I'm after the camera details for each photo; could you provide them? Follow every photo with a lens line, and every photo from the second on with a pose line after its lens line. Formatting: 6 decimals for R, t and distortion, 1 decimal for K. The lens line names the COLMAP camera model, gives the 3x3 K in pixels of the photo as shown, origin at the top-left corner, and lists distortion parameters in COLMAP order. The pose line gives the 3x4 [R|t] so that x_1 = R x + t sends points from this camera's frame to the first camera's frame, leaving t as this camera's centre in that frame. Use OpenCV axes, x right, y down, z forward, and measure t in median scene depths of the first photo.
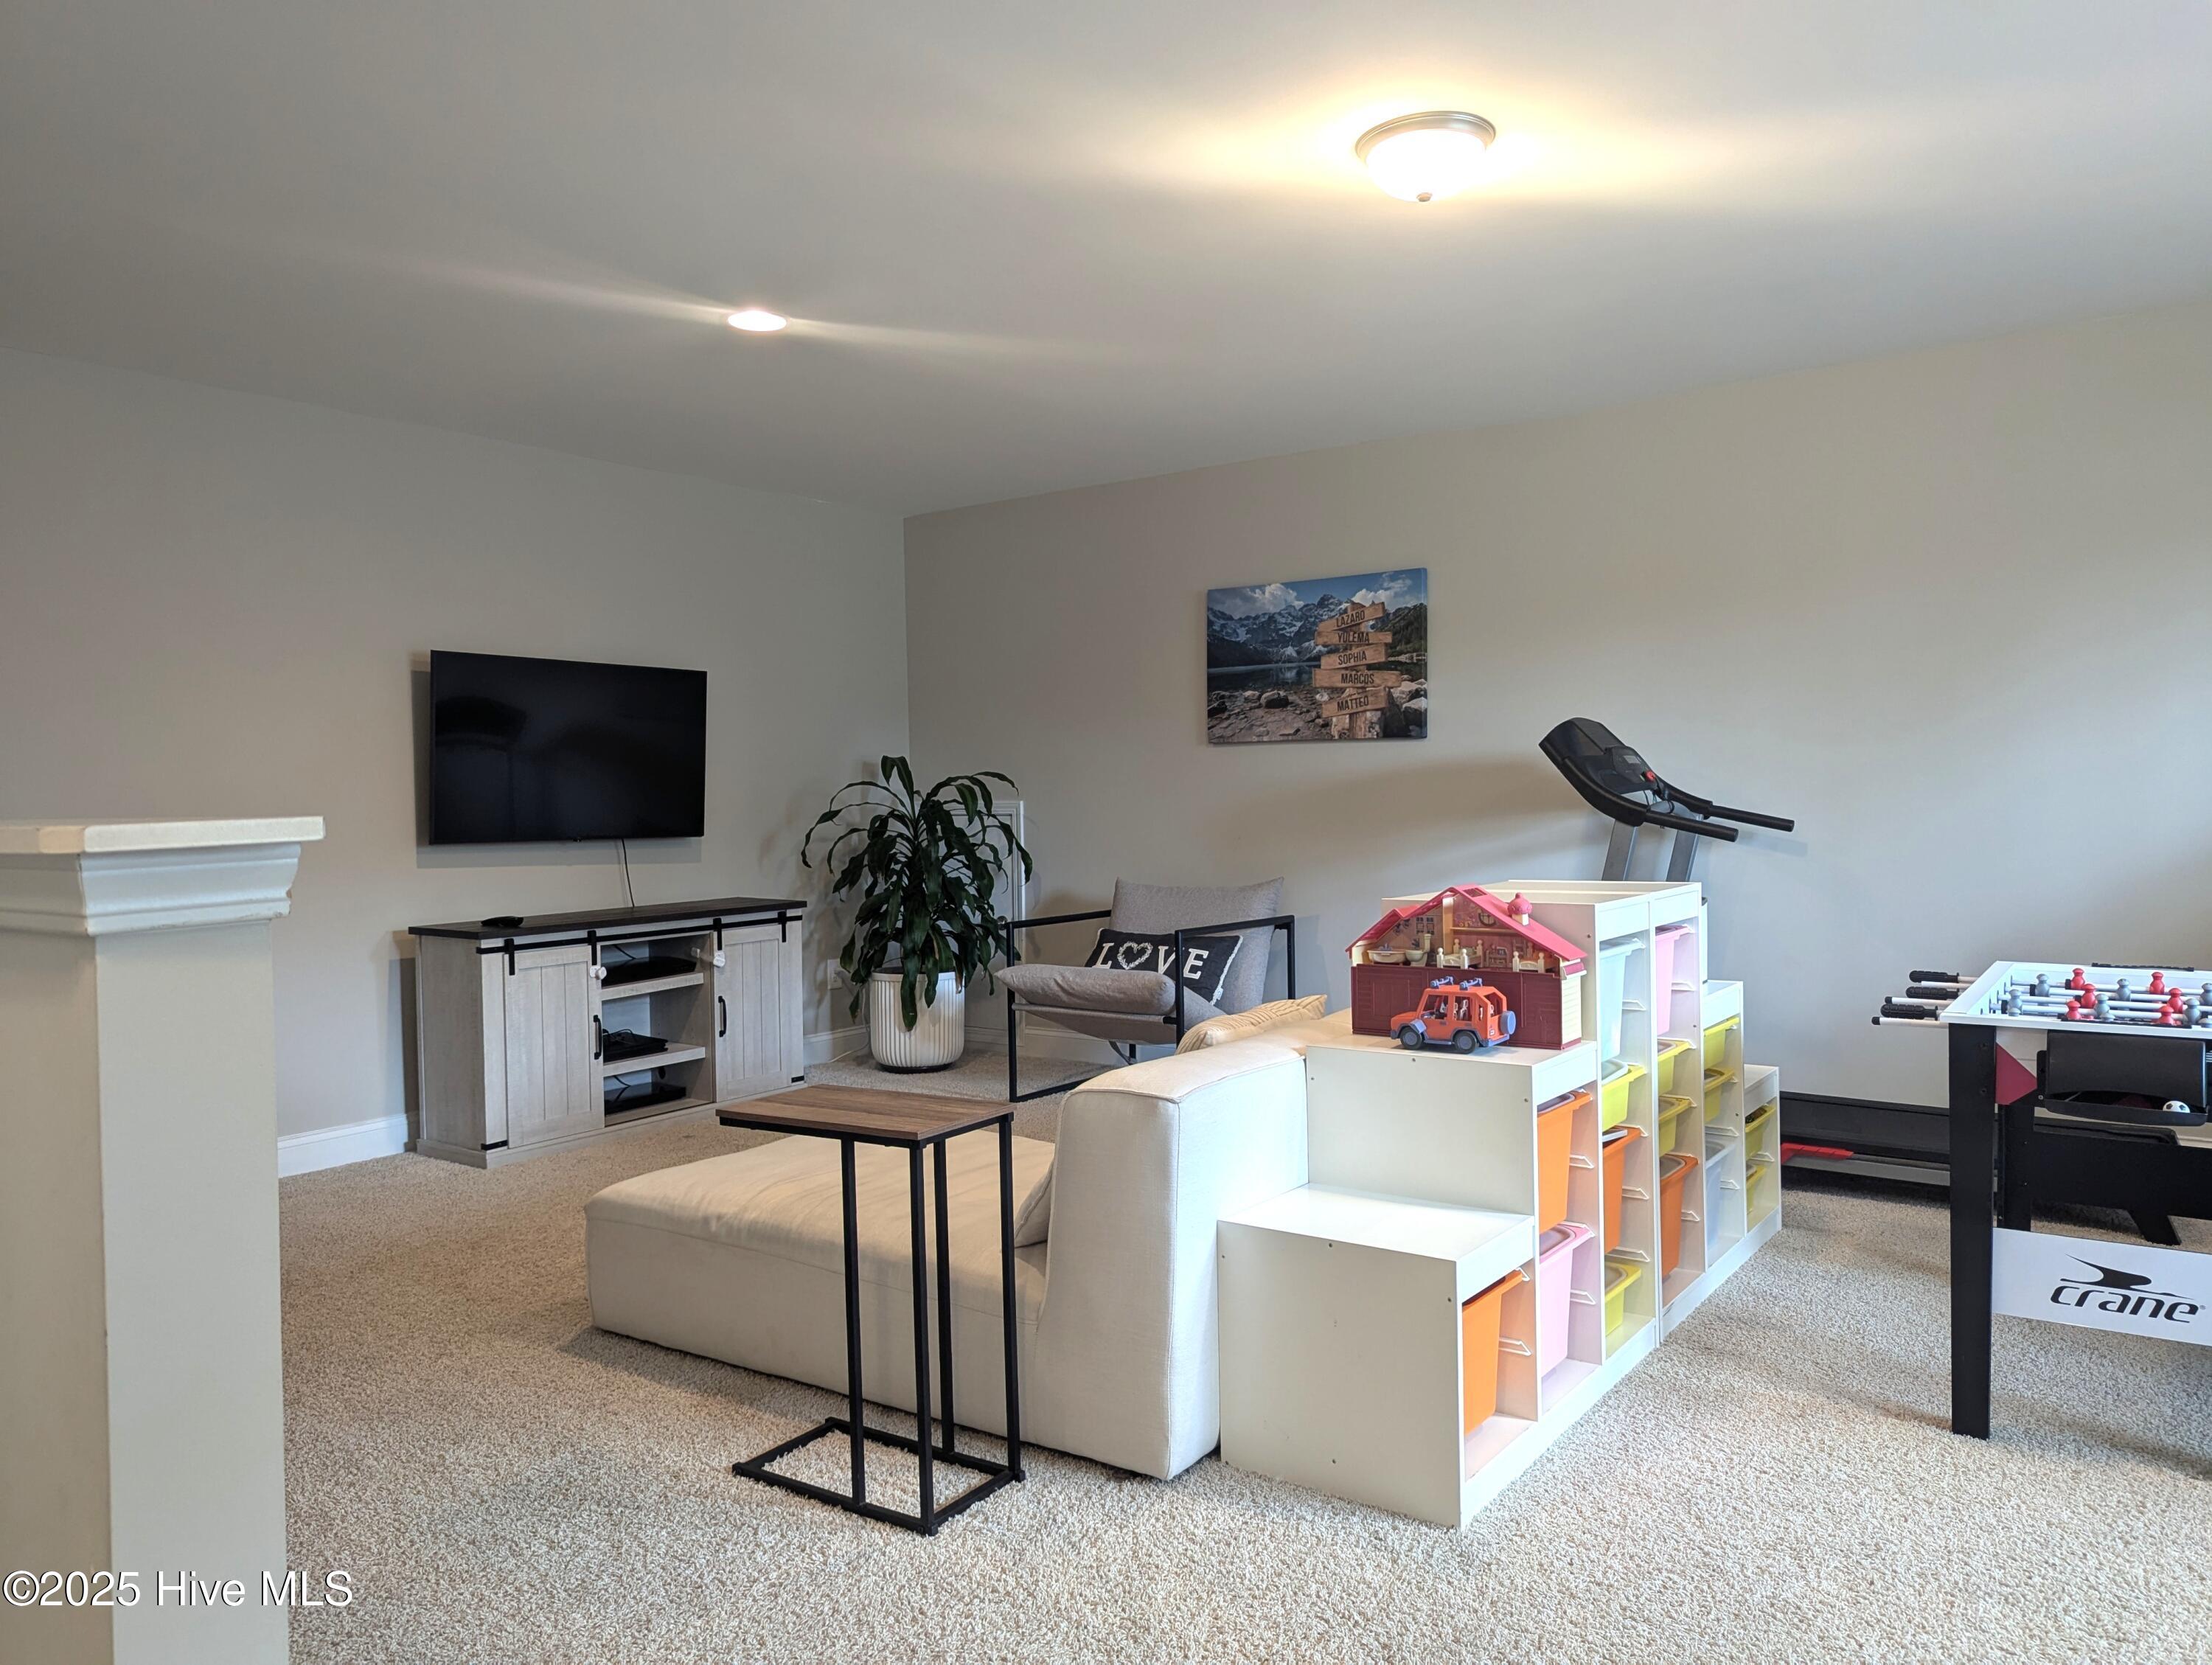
lens RADIAL K [[1573.9, 0, 1116.3], [0, 1573.9, 848.7], [0, 0, 1]] dist [0.030408, -0.019655]
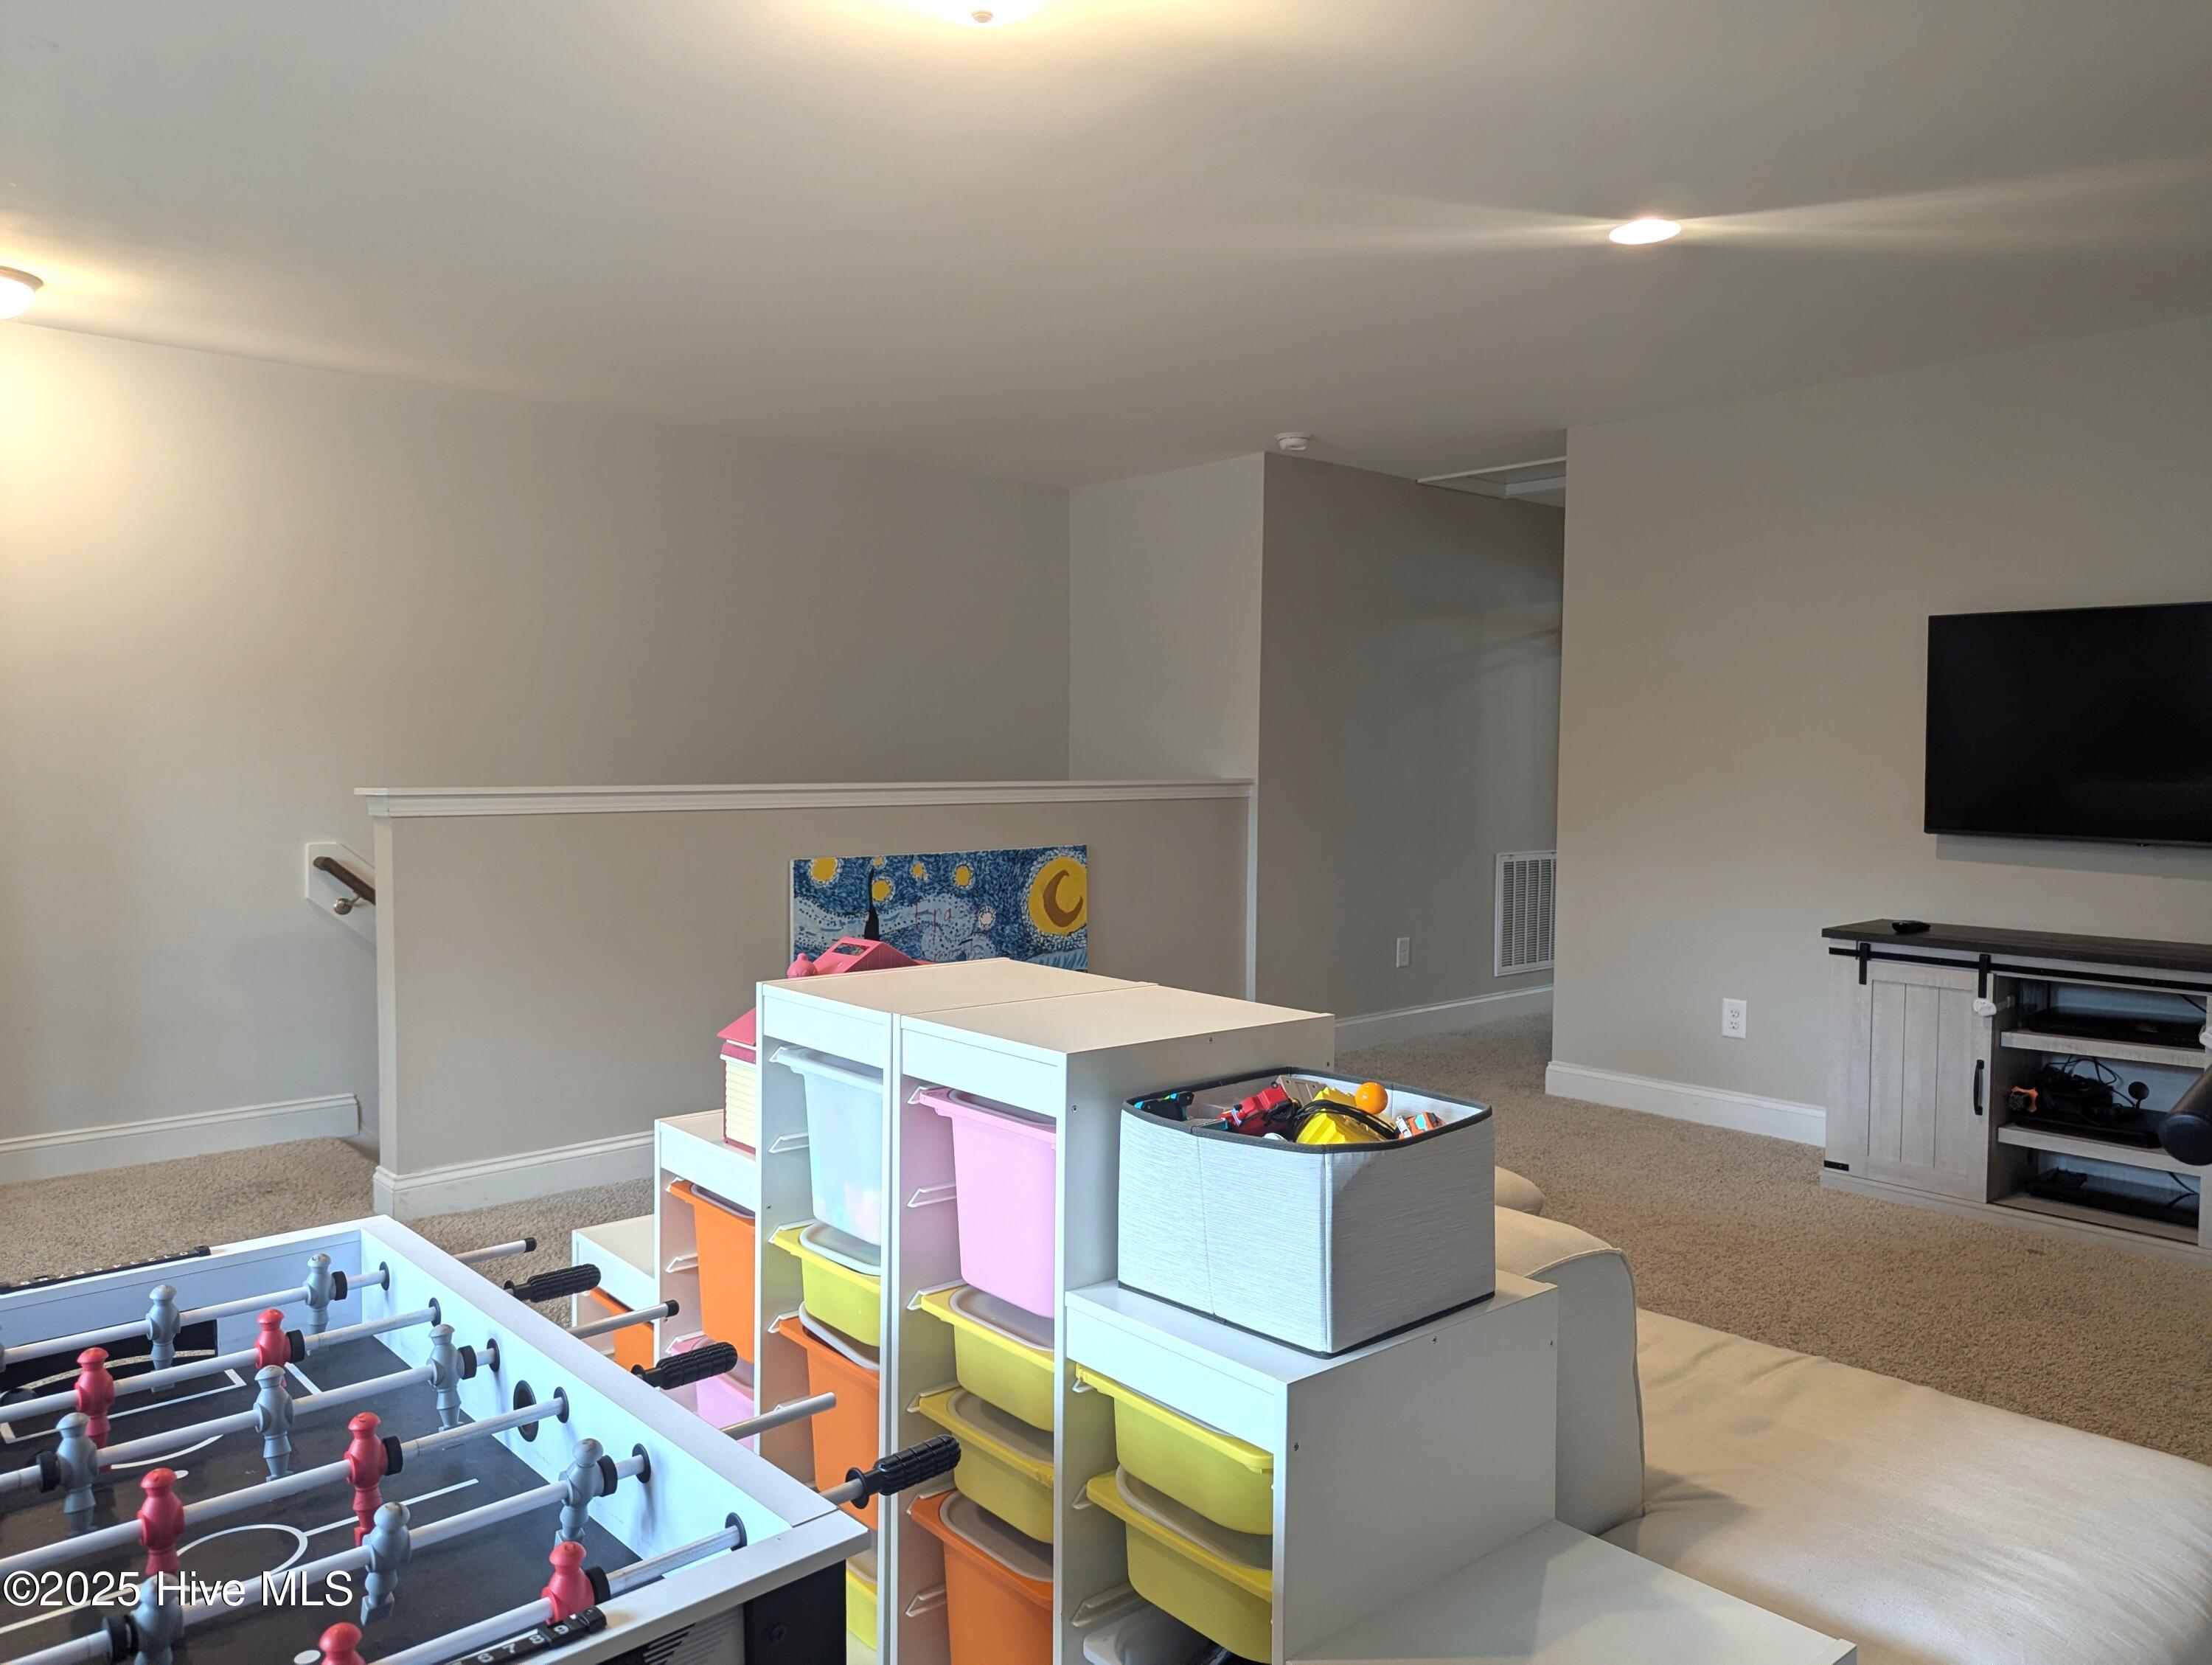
lens RADIAL K [[1573.9, 0, 1101.5], [0, 1573.9, 822.4], [0, 0, 1]] dist [0.030408, -0.019655]
pose [[-0.246311, 0.061459, -0.967240, 0.549017], [-0.035220, 0.996761, 0.072304, -0.057038], [0.968551, 0.051876, -0.243349, 0.757395]]
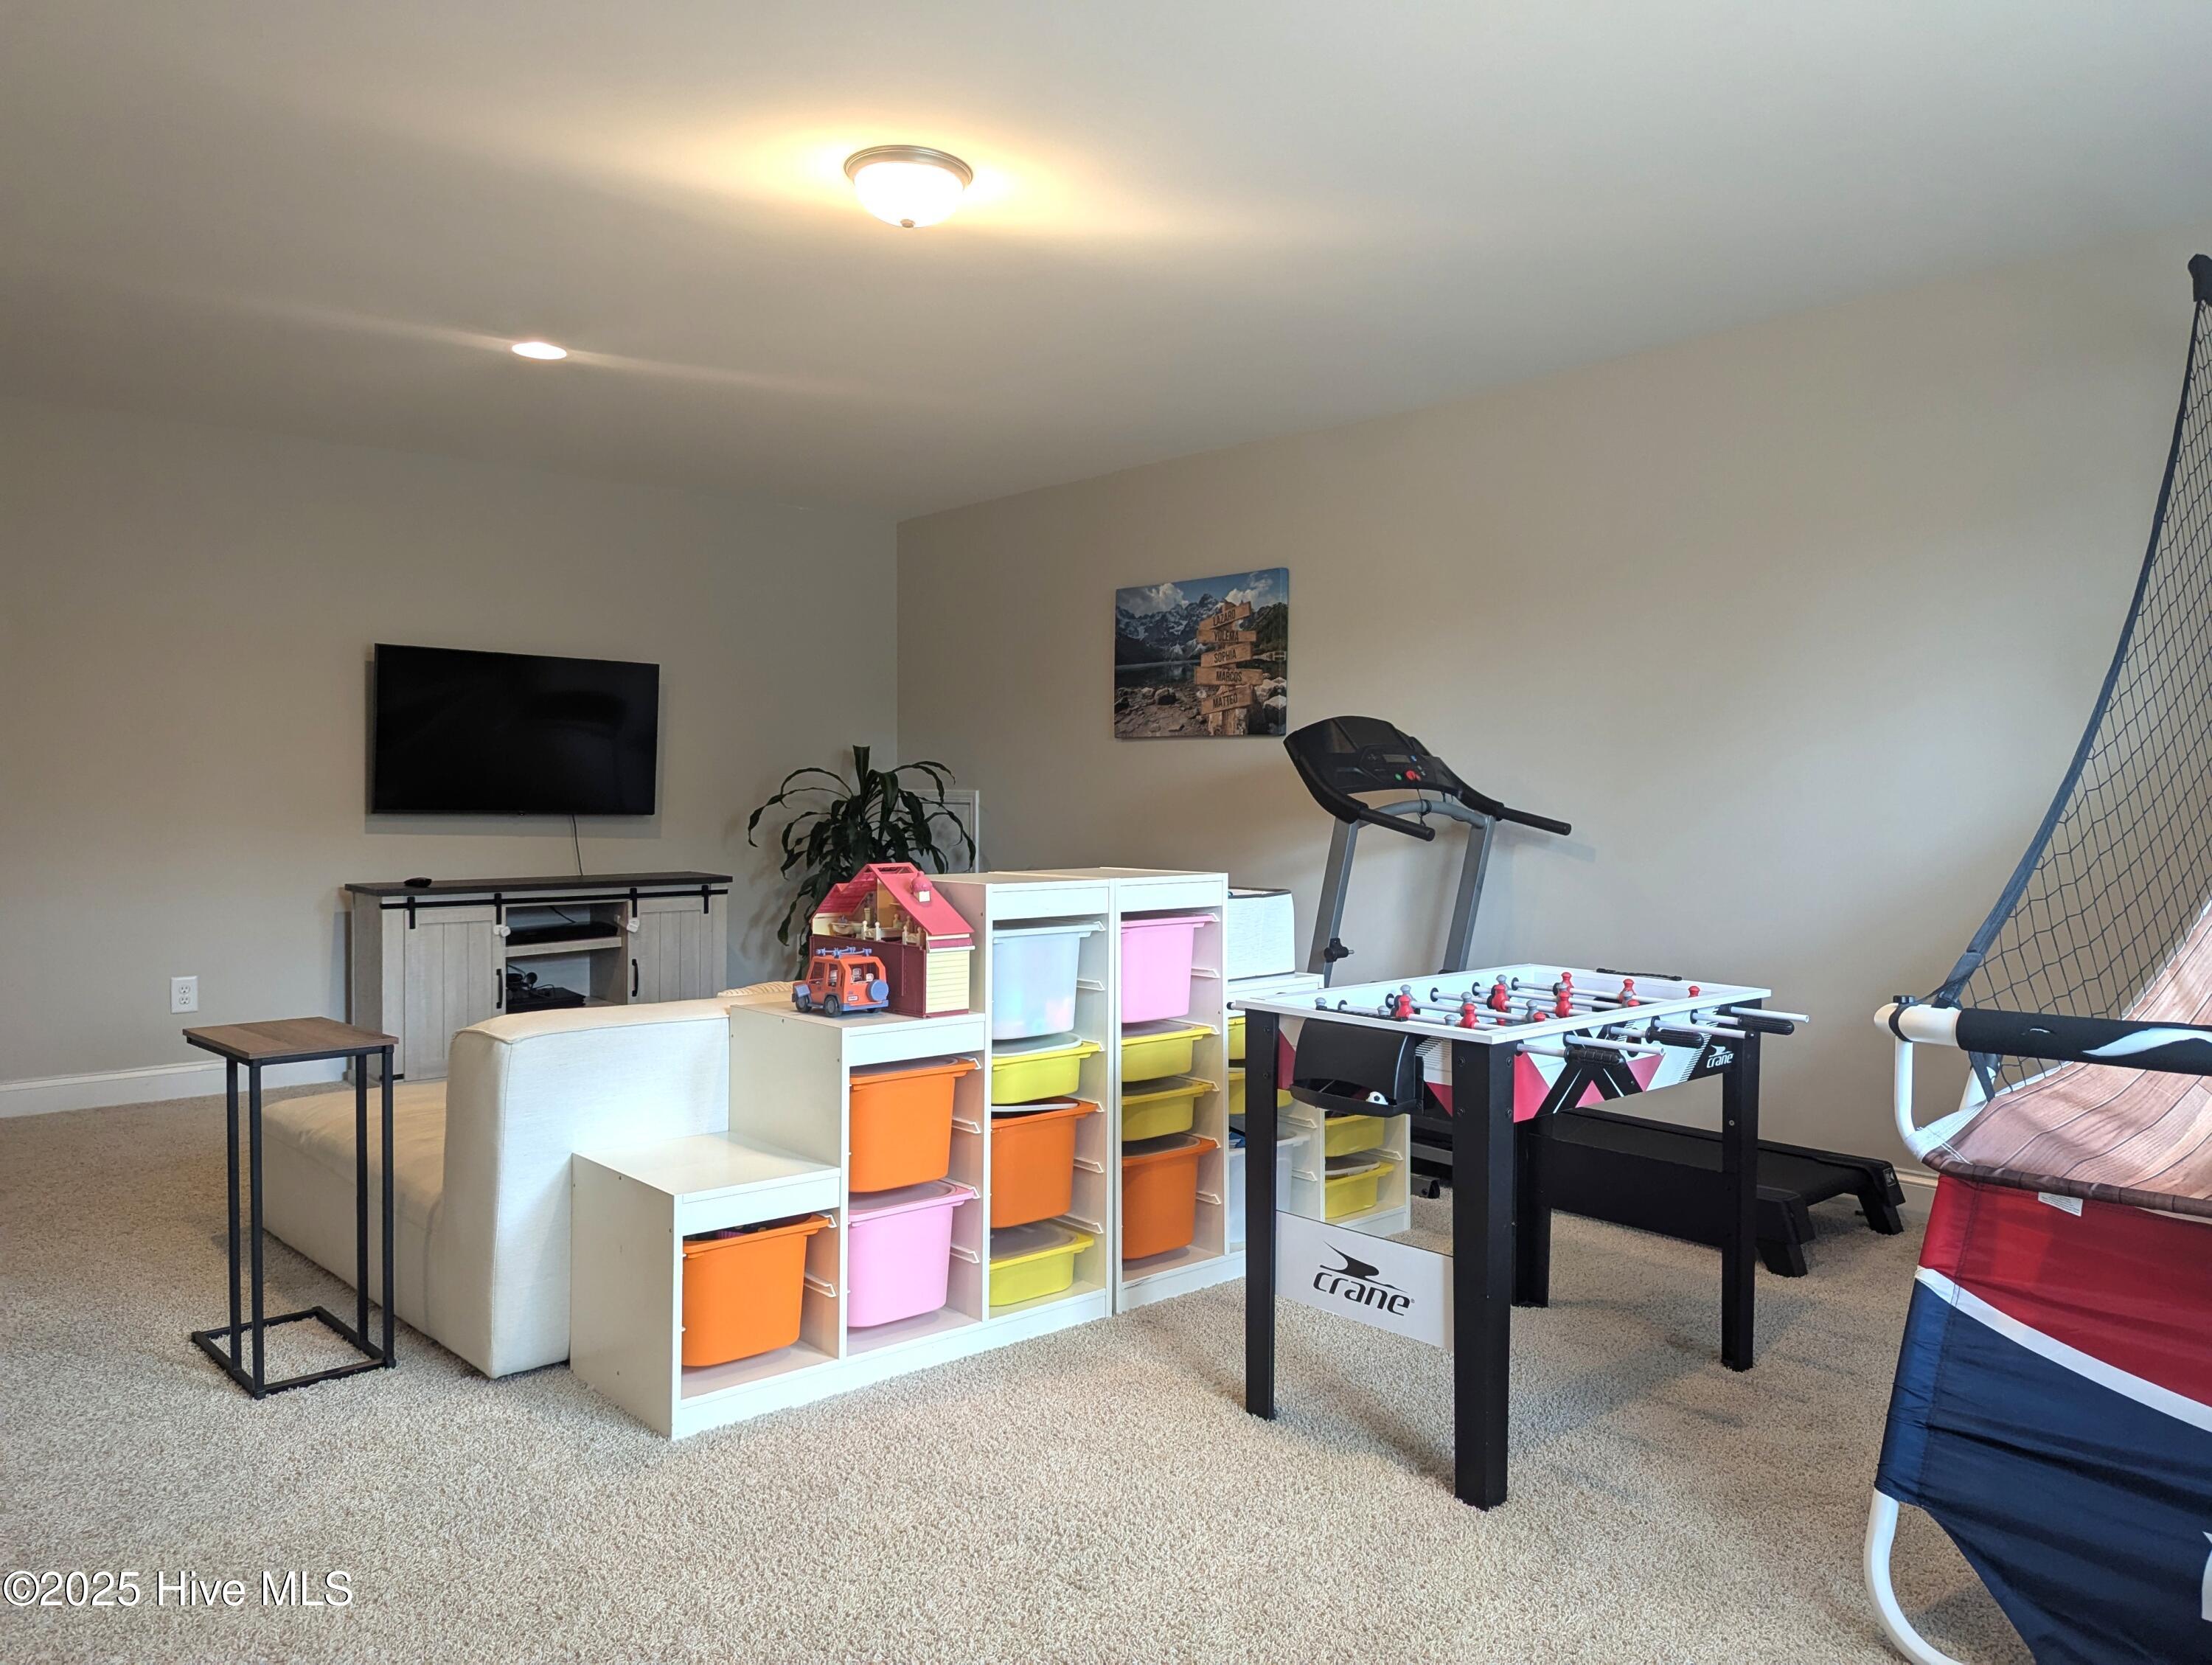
lens RADIAL K [[1573.9, 0, 1140.8], [0, 1573.9, 830.9], [0, 0, 1]] dist [0.030408, -0.019655]
pose [[0.978344, 0.028703, -0.204985, 0.343487], [-0.031148, 0.999477, -0.008712, 0.002847], [0.204627, 0.014908, 0.978726, -0.007239]]
